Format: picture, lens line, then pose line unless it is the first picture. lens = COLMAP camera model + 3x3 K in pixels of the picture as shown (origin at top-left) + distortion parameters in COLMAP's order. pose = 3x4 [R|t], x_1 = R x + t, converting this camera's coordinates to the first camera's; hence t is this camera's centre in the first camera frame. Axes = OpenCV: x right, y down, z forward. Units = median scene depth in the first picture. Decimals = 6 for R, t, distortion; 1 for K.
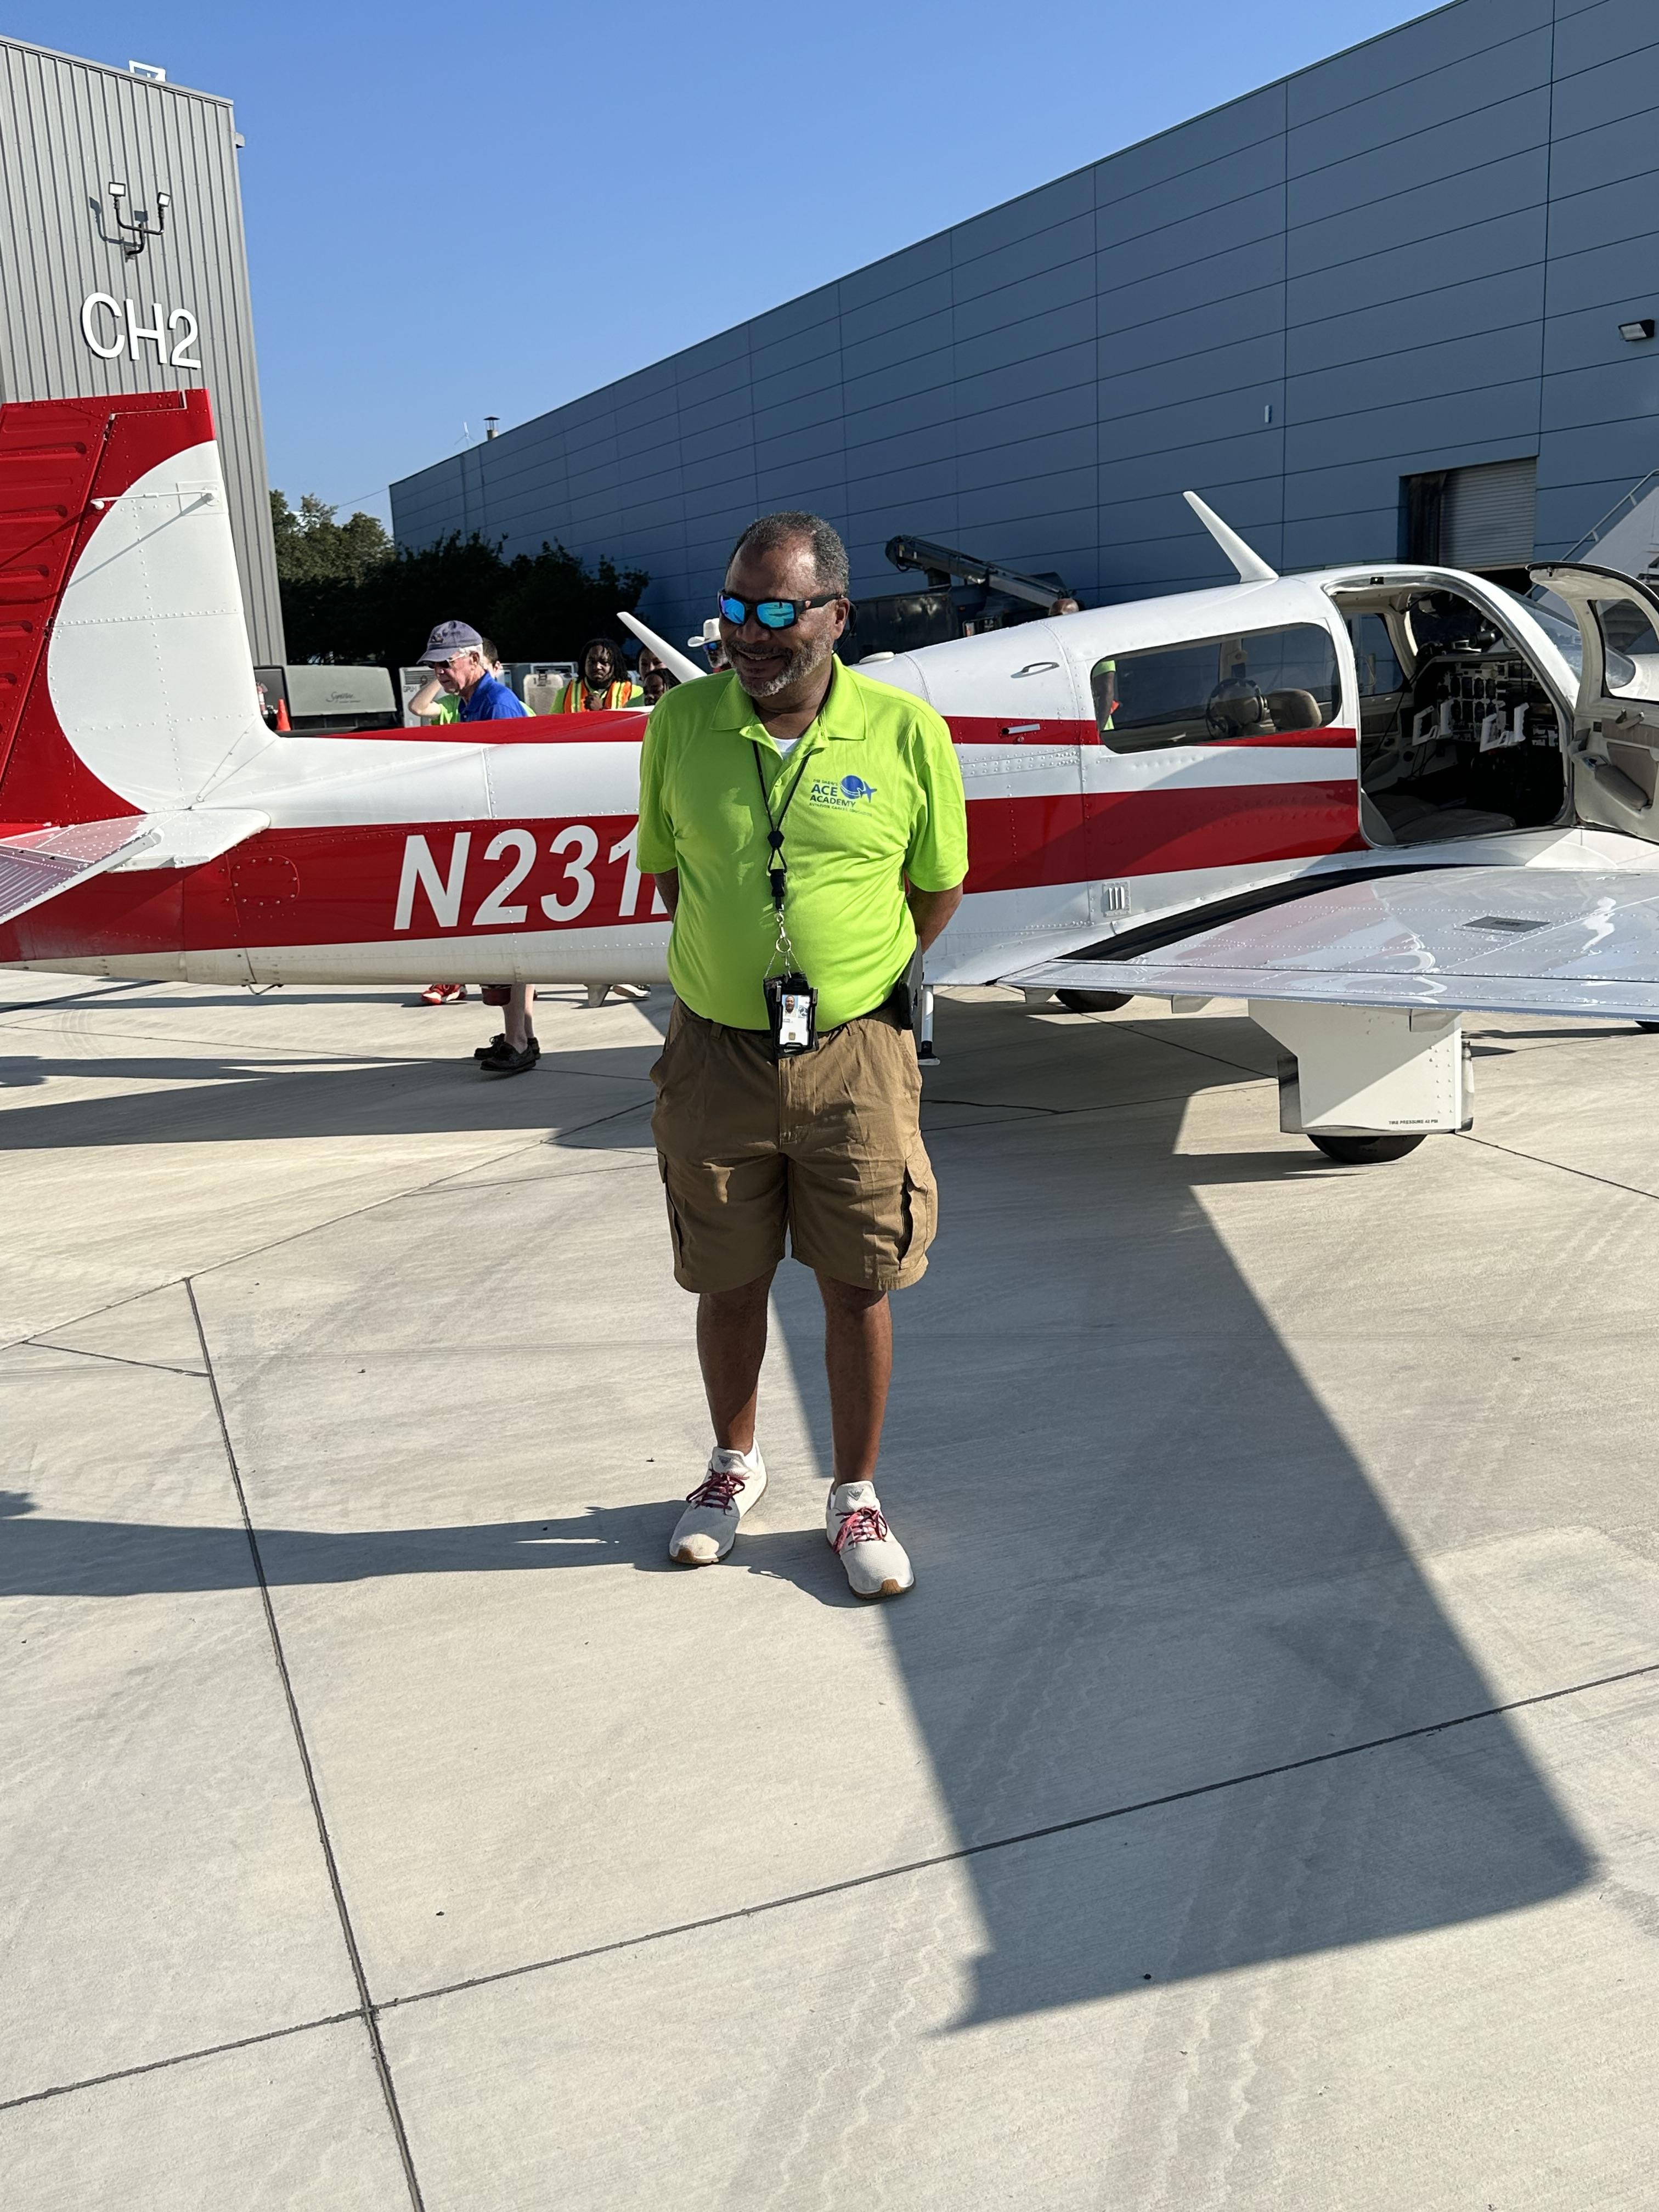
lens RADIAL K [[2065.4, 0, 829.5], [0, 2065.4, 1106.0], [0, 0, 1]] dist [0.186454, -0.472464]
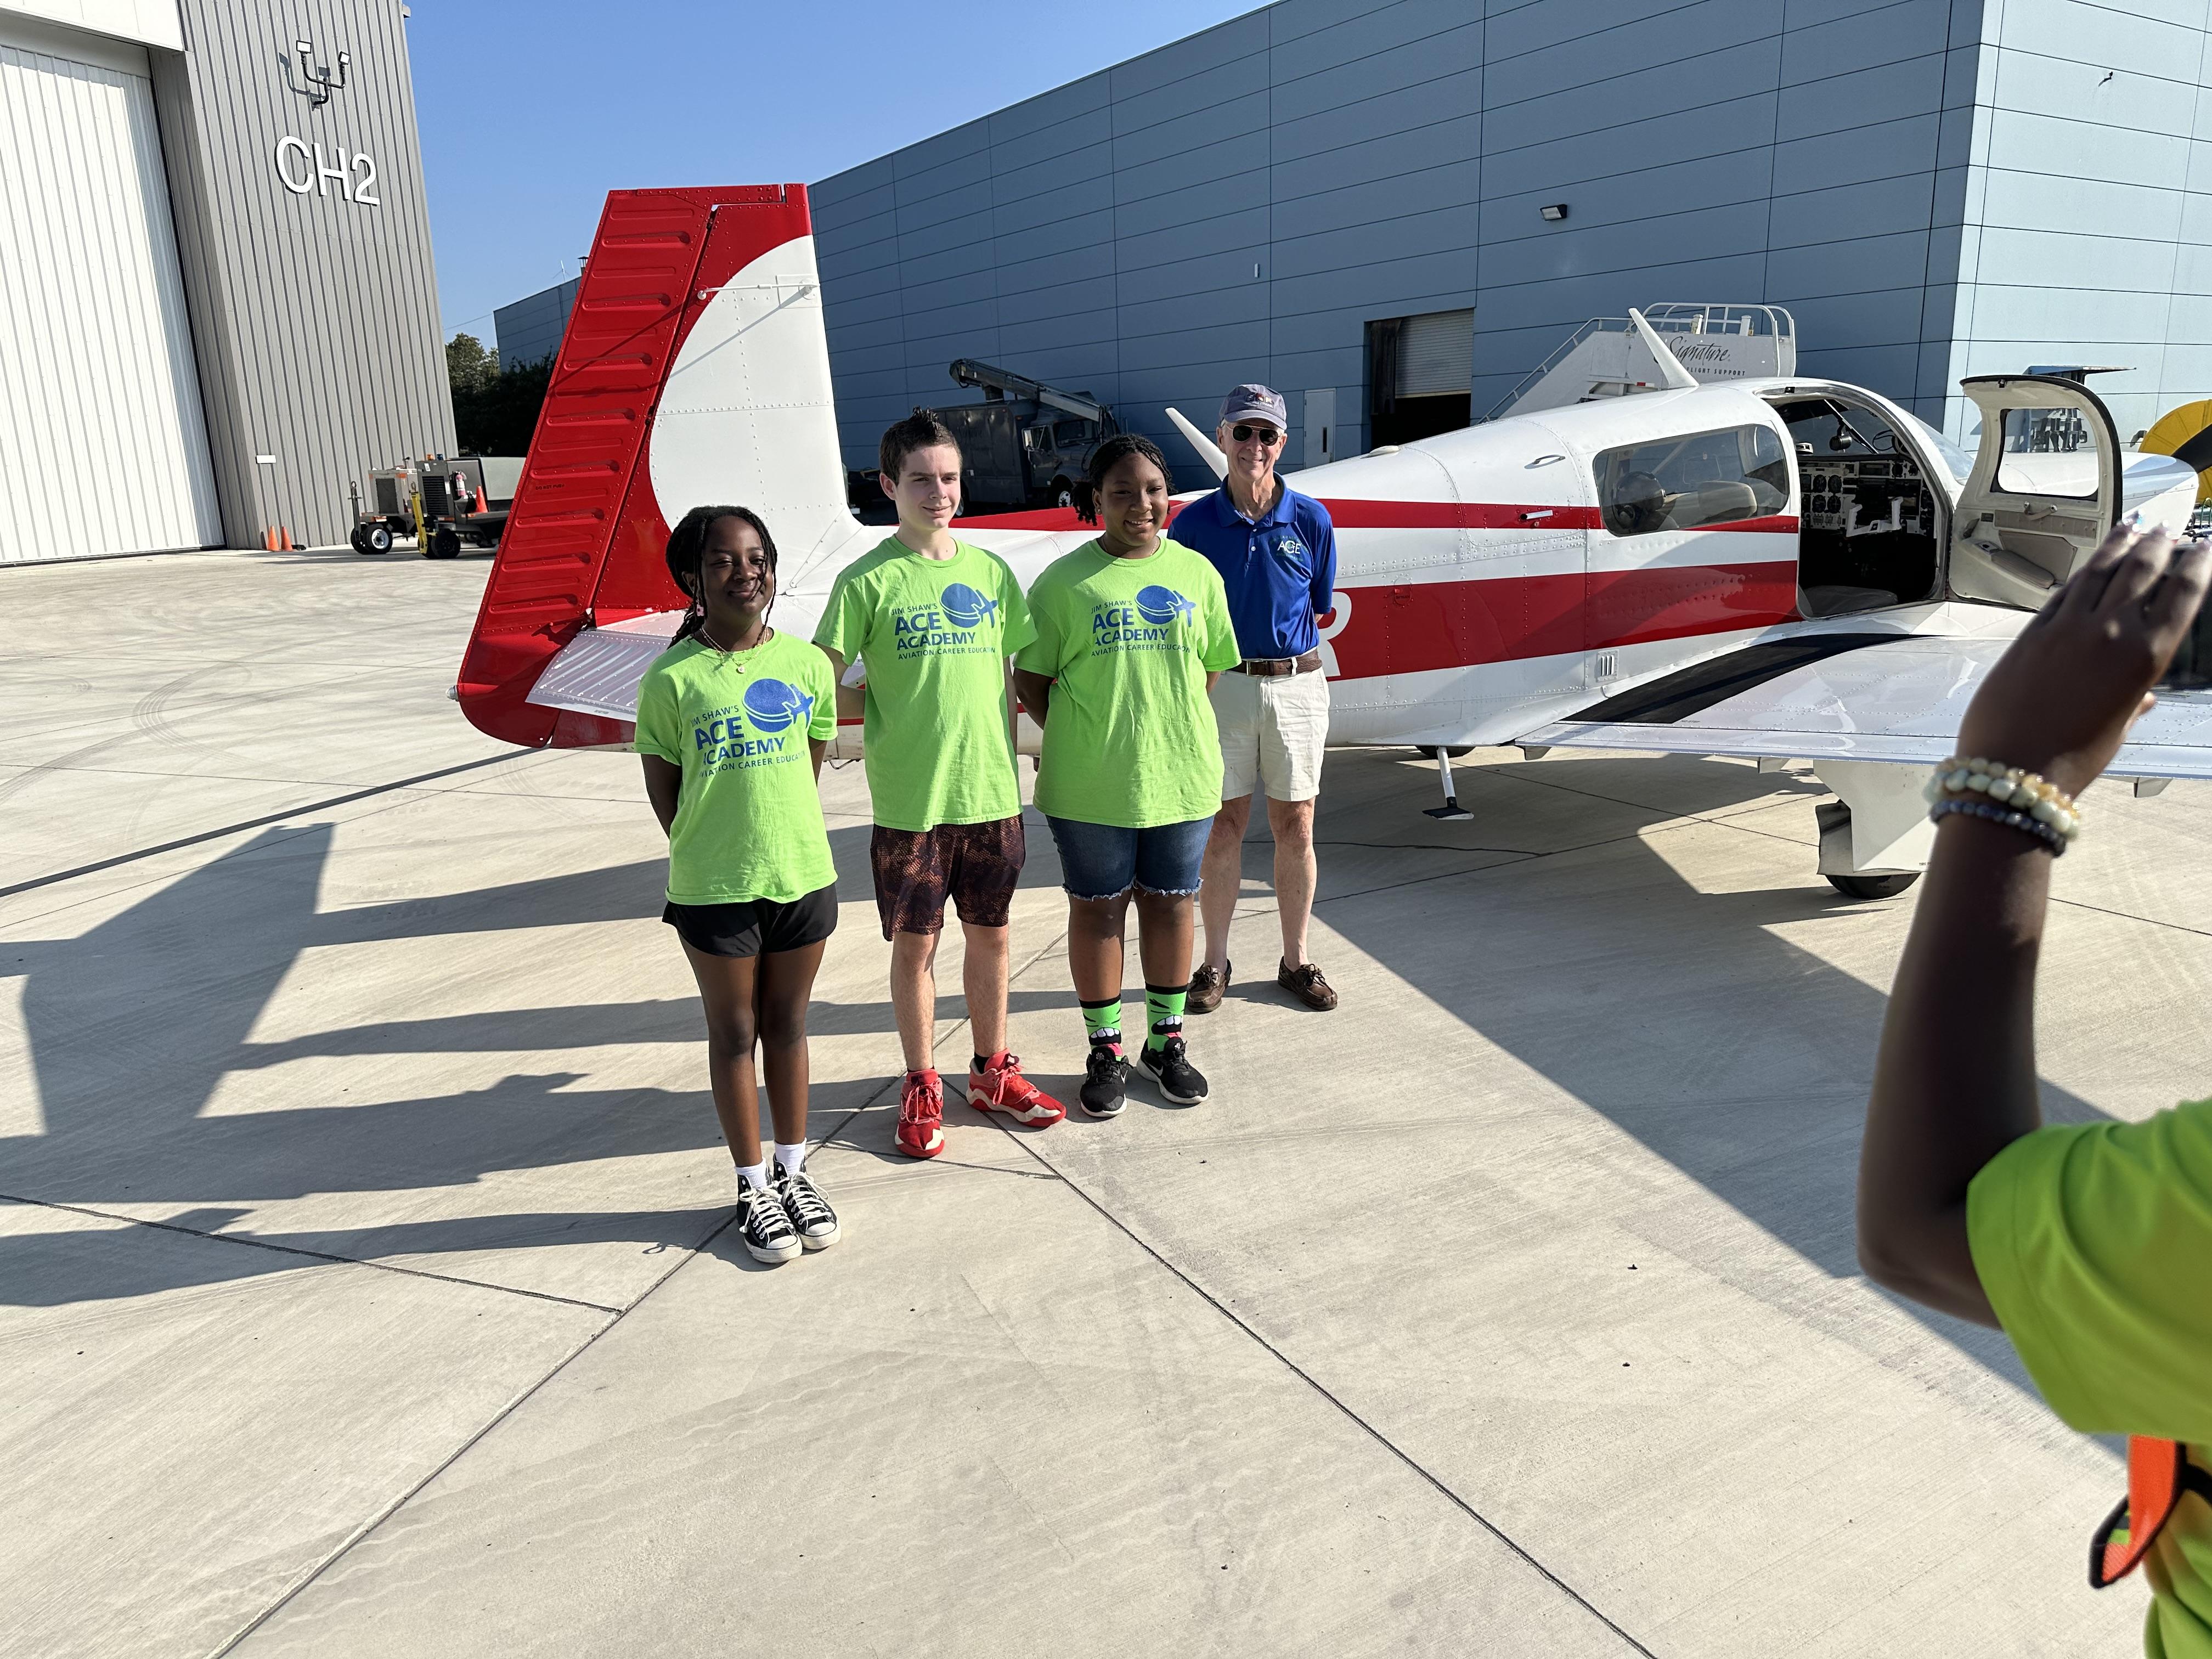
lens RADIAL K [[1563.2, 0, 1057.8], [0, 1563.2, 835.1], [0, 0, 1]] dist [0.097608, -0.170569]
pose [[0.986243, -0.029173, 0.162709, -0.299283], [0.025375, 0.999356, 0.025376, -0.037148], [-0.163344, -0.020898, 0.986348, 0.200377]]
